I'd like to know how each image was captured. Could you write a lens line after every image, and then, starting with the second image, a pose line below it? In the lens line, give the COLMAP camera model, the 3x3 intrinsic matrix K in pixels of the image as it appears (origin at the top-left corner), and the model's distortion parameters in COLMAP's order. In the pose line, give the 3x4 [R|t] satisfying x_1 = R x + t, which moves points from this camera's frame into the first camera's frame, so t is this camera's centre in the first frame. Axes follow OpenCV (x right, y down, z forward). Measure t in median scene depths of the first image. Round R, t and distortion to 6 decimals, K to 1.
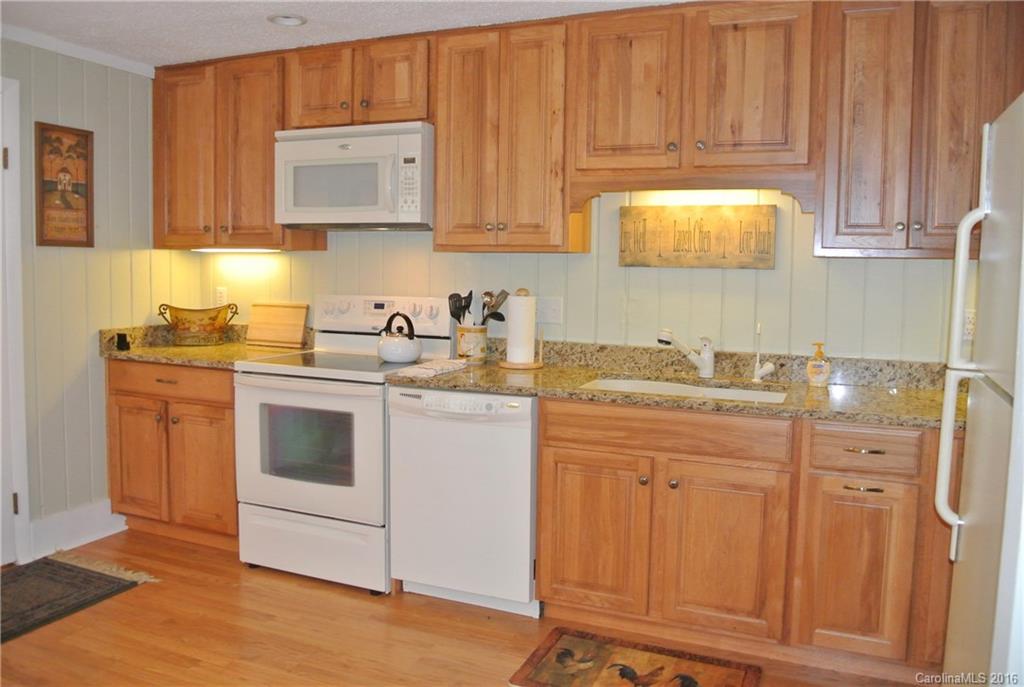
lens RADIAL K [[792.0, 0, 511.8], [0, 792.0, 320.9], [0, 0, 1]] dist [-0.078181, 0.007284]
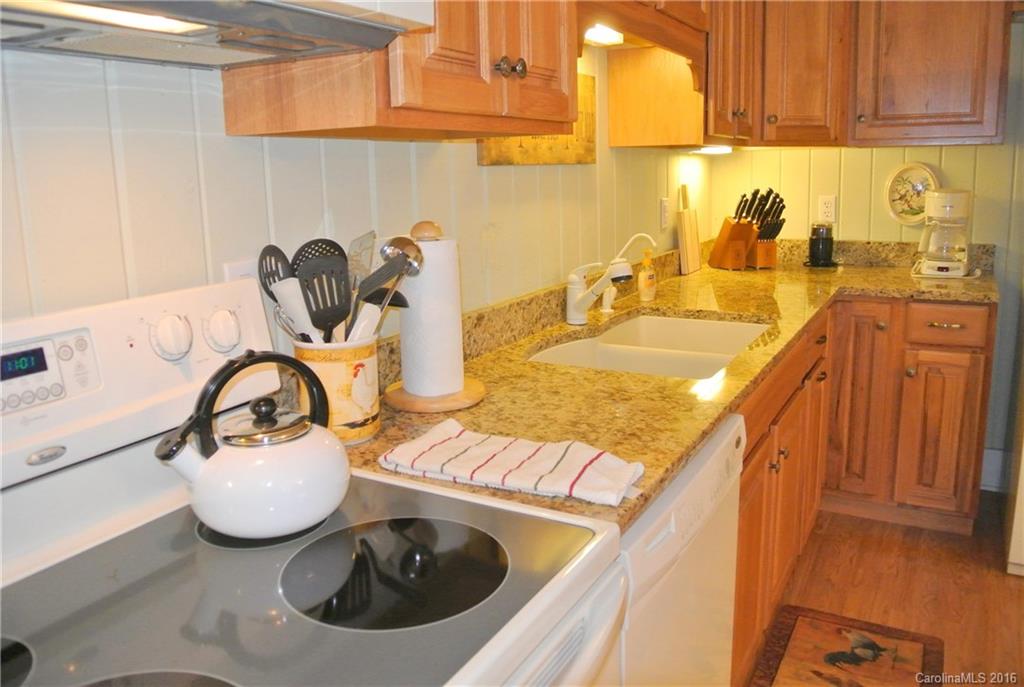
lens RADIAL K [[792.0, 0, 511.8], [0, 792.0, 320.9], [0, 0, 1]] dist [-0.078181, 0.007284]
pose [[0.113546, -0.205789, 0.971987, -0.429807], [0.099269, 0.975768, 0.194993, -0.071116], [-0.988561, 0.074347, 0.131223, 0.948812]]
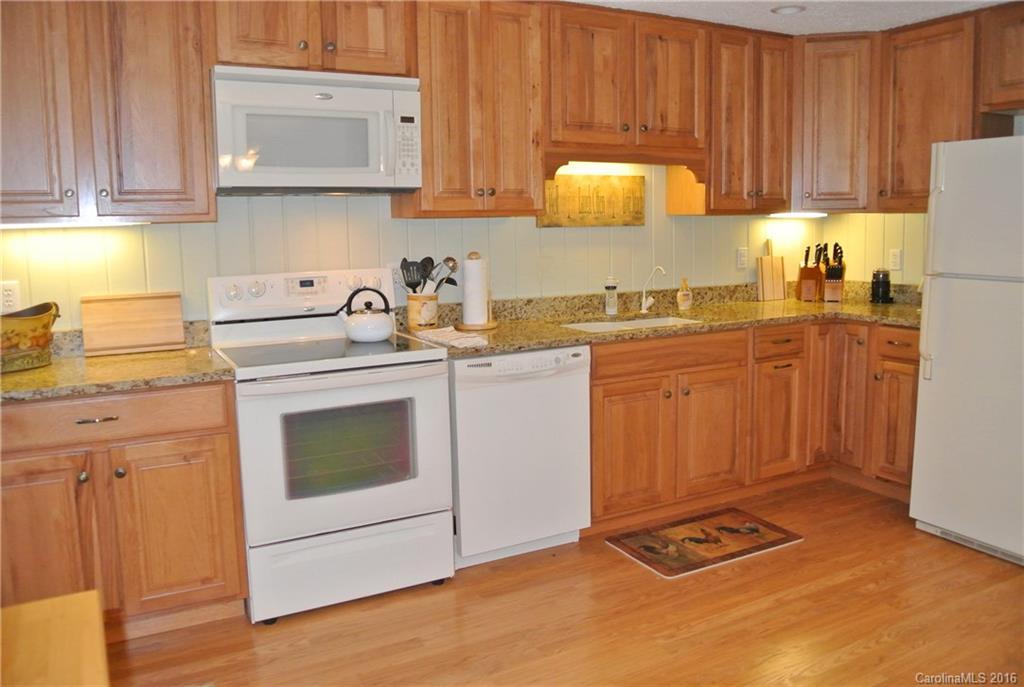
lens RADIAL K [[792.0, 0, 511.8], [0, 792.0, 320.9], [0, 0, 1]] dist [-0.078181, 0.007284]
pose [[0.626206, -0.120870, 0.770231, -0.800804], [0.083594, 0.992624, 0.087806, -0.040376], [-0.775163, 0.009402, 0.631691, 0.327670]]
